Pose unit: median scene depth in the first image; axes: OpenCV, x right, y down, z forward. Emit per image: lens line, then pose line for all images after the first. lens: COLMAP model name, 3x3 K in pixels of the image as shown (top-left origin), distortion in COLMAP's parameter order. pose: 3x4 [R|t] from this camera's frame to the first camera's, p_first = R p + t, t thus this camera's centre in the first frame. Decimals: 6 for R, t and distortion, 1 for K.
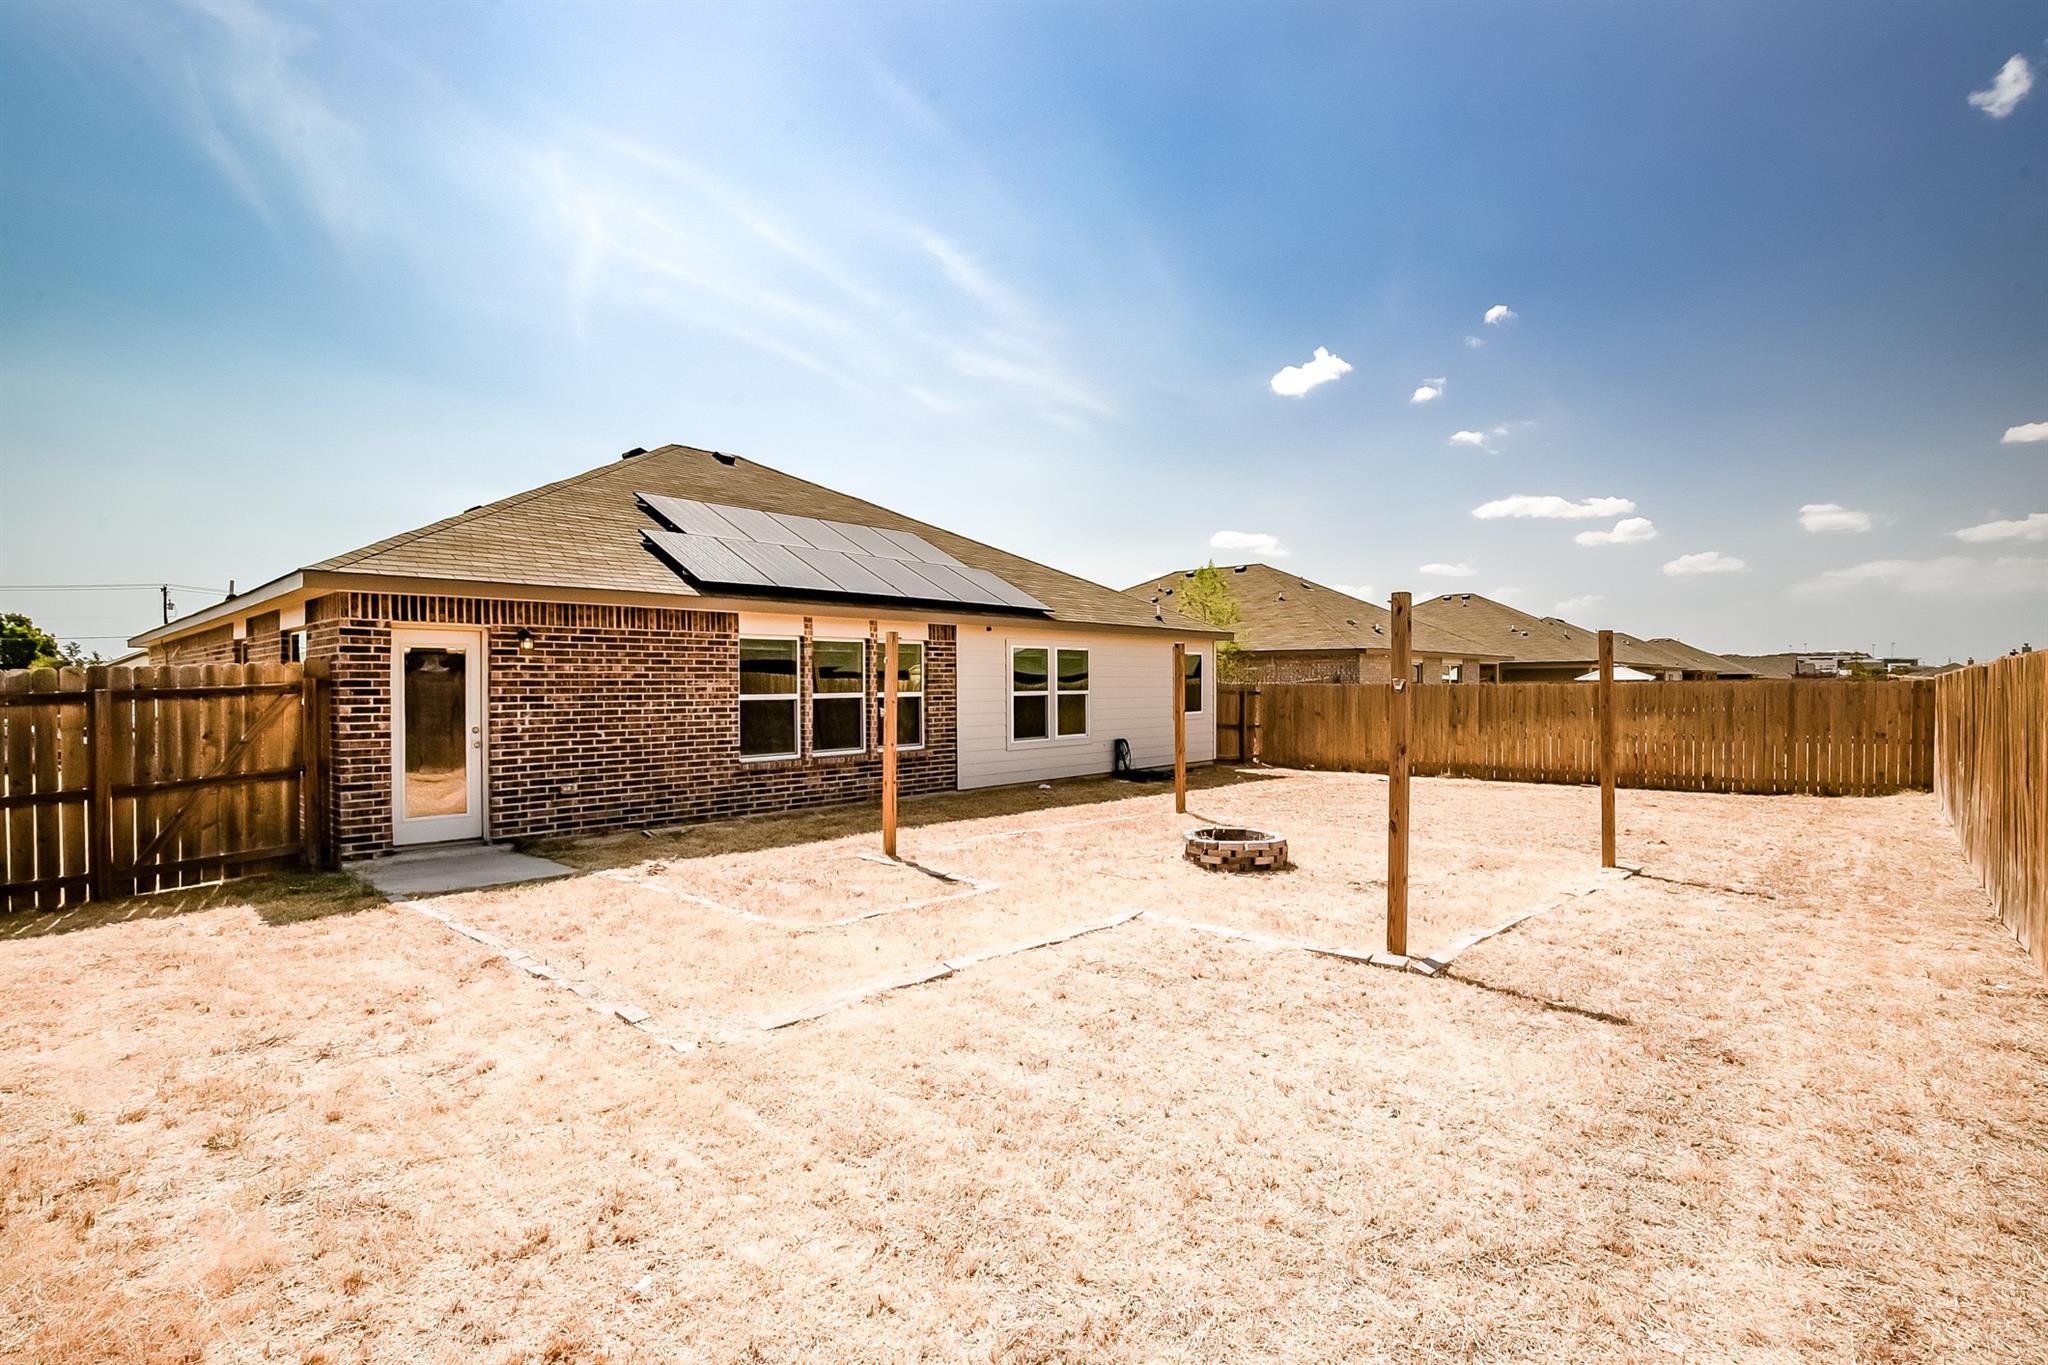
lens RADIAL K [[958.0, 0, 1019.2], [0, 958.0, 691.2], [0, 0, 1]] dist [-0.037142, 0.009302]
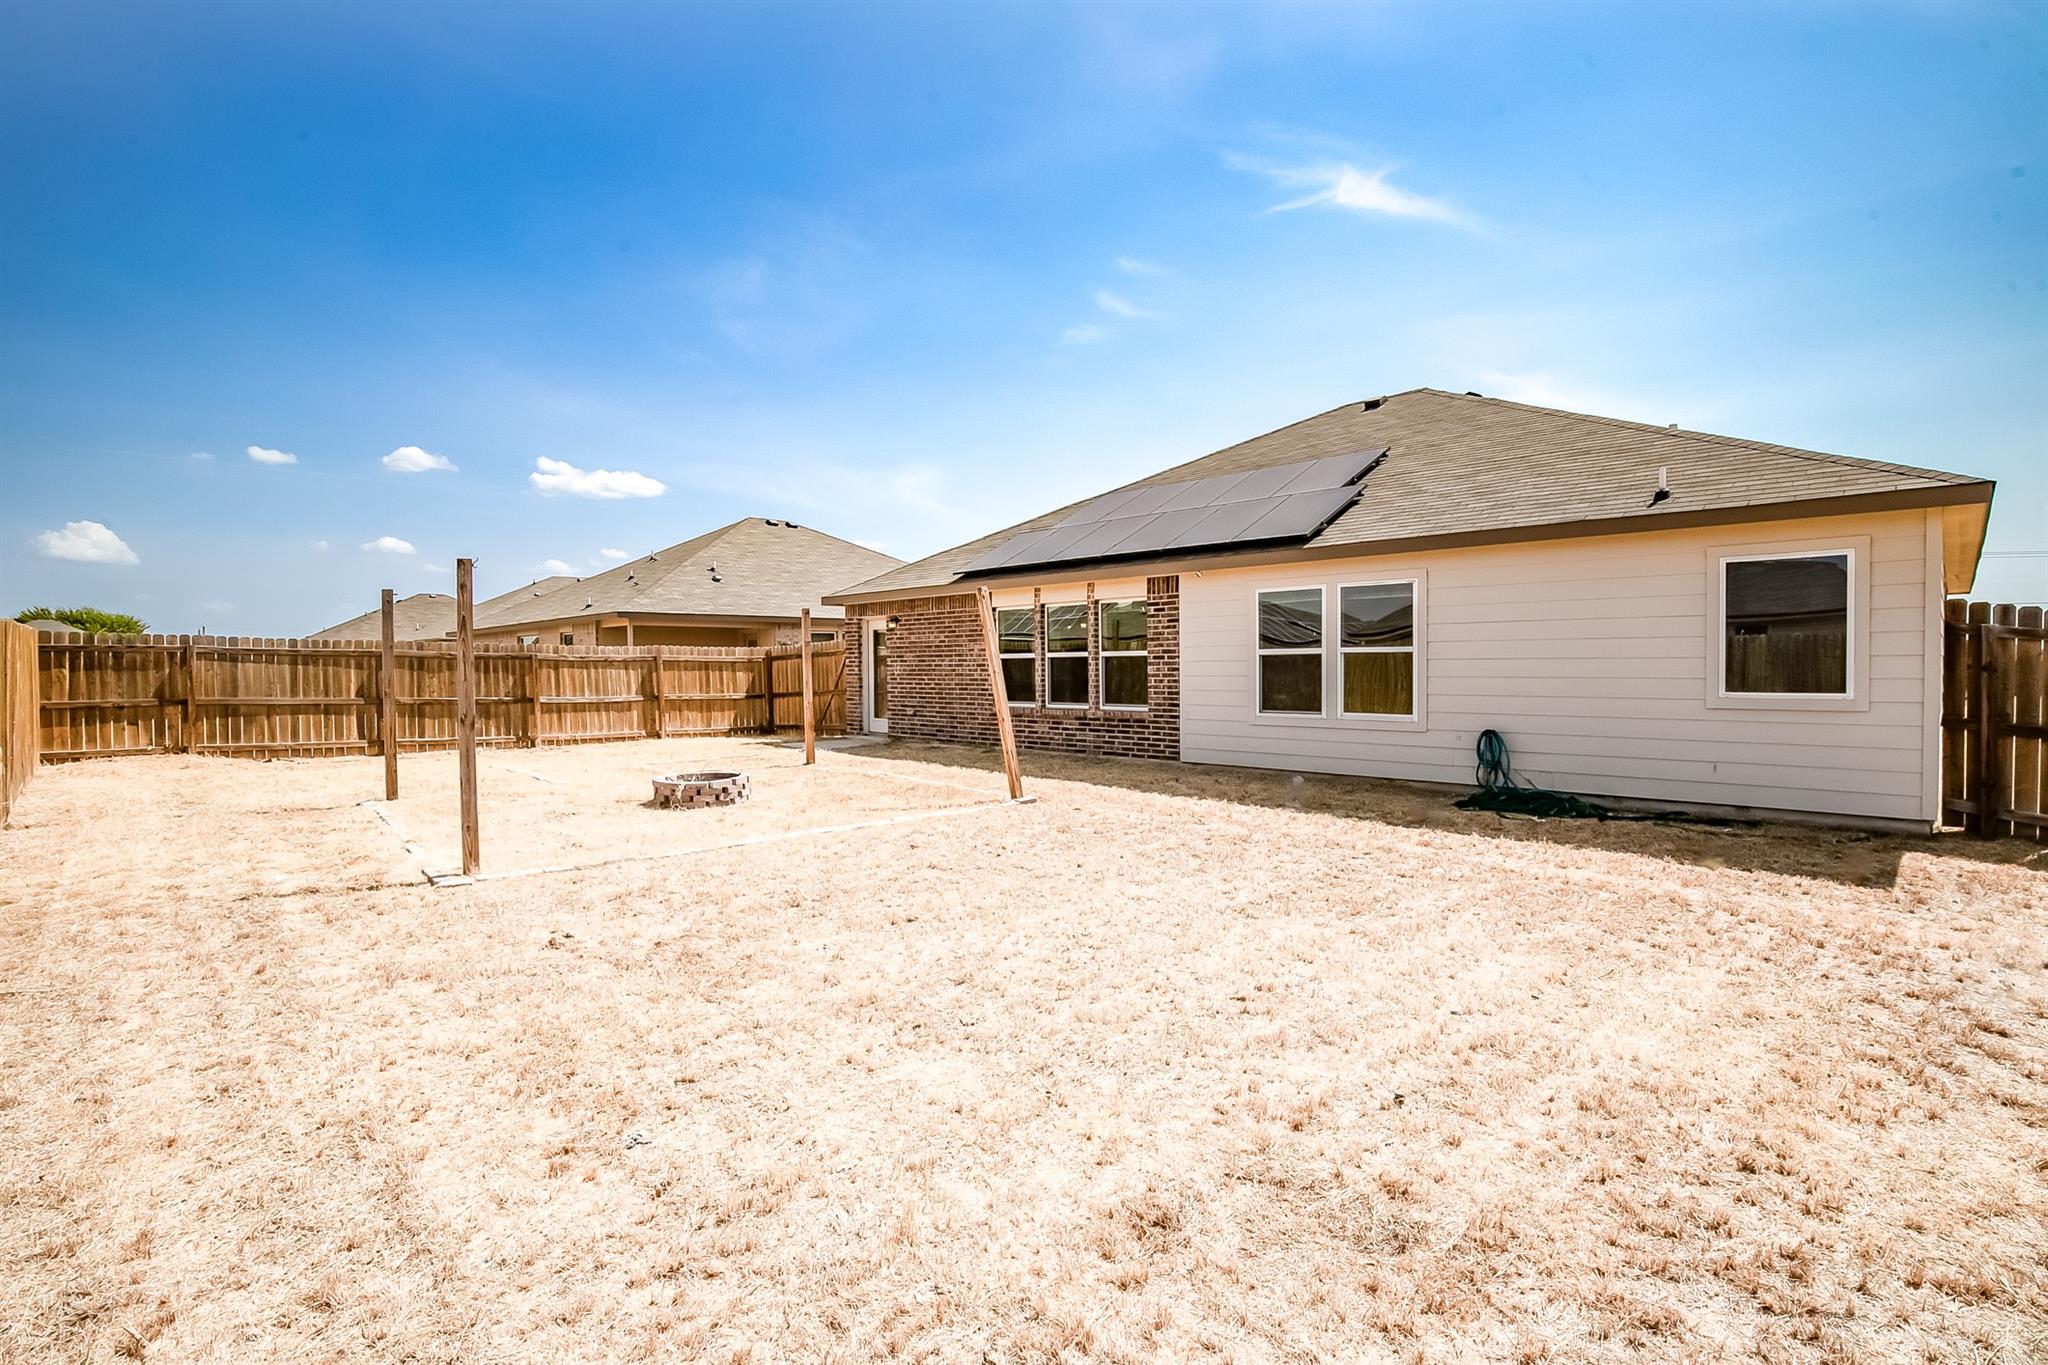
lens RADIAL K [[943.4, 0, 1021.4], [0, 943.4, 688.7], [0, 0, 1]] dist [-0.036540, 0.007185]
pose [[-0.049545, 0.034529, -0.998175, 0.999899], [0.003124, 0.999403, 0.034417, 0.006868], [0.998767, -0.001413, -0.049623, 1.105649]]
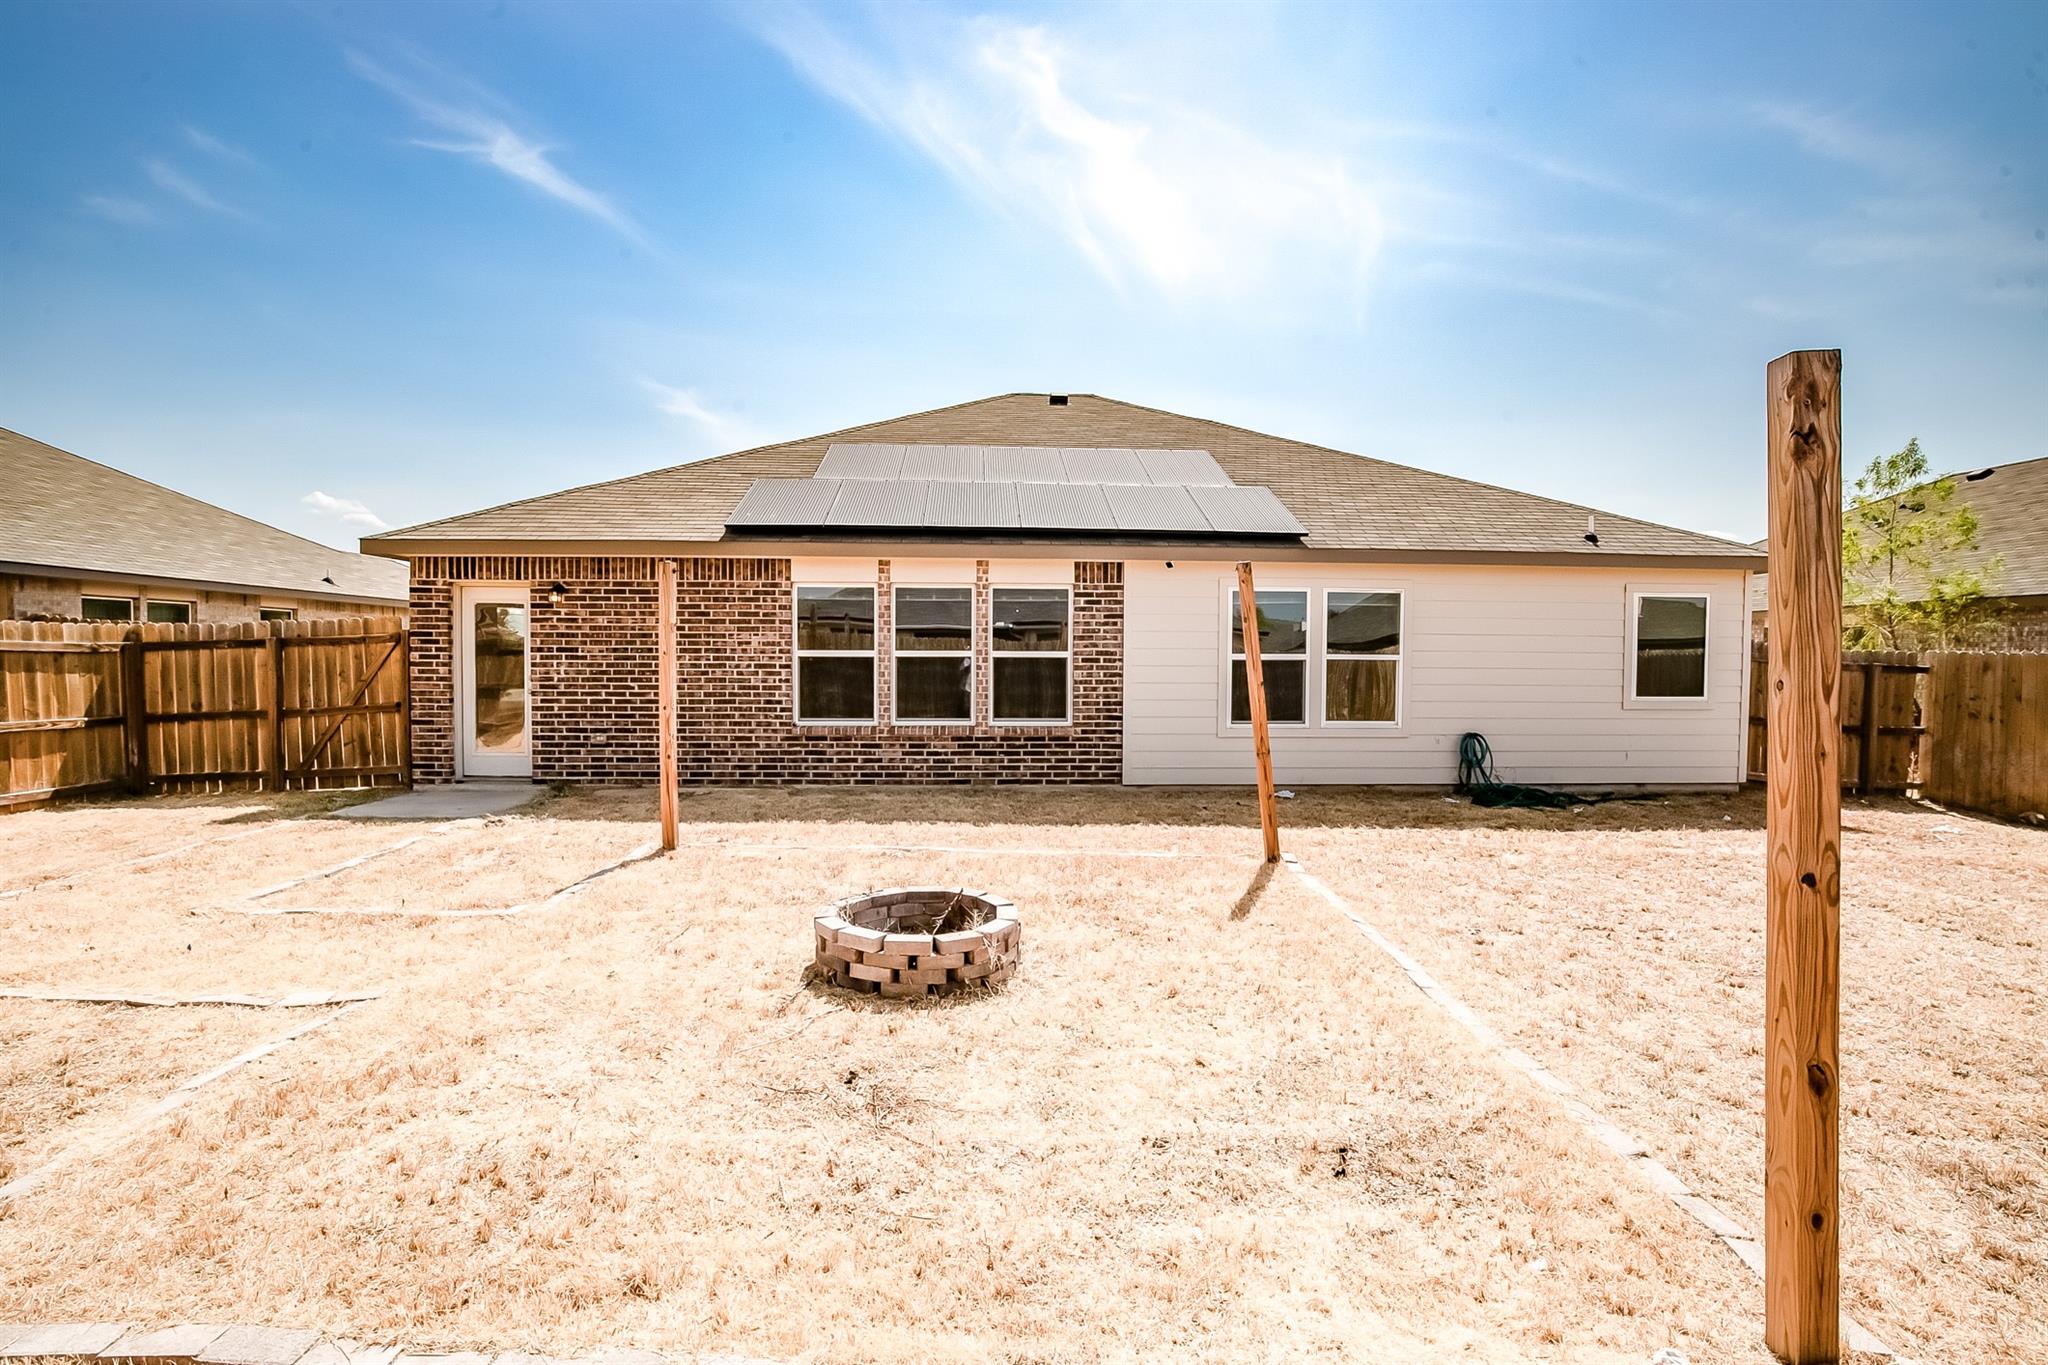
lens RADIAL K [[943.4, 0, 1021.4], [0, 943.4, 688.7], [0, 0, 1]] dist [-0.036540, 0.007185]
pose [[0.708575, 0.032930, -0.704866, 0.485122], [-0.015833, 0.999401, 0.030774, 0.009296], [0.705458, -0.010645, 0.708672, 0.526794]]
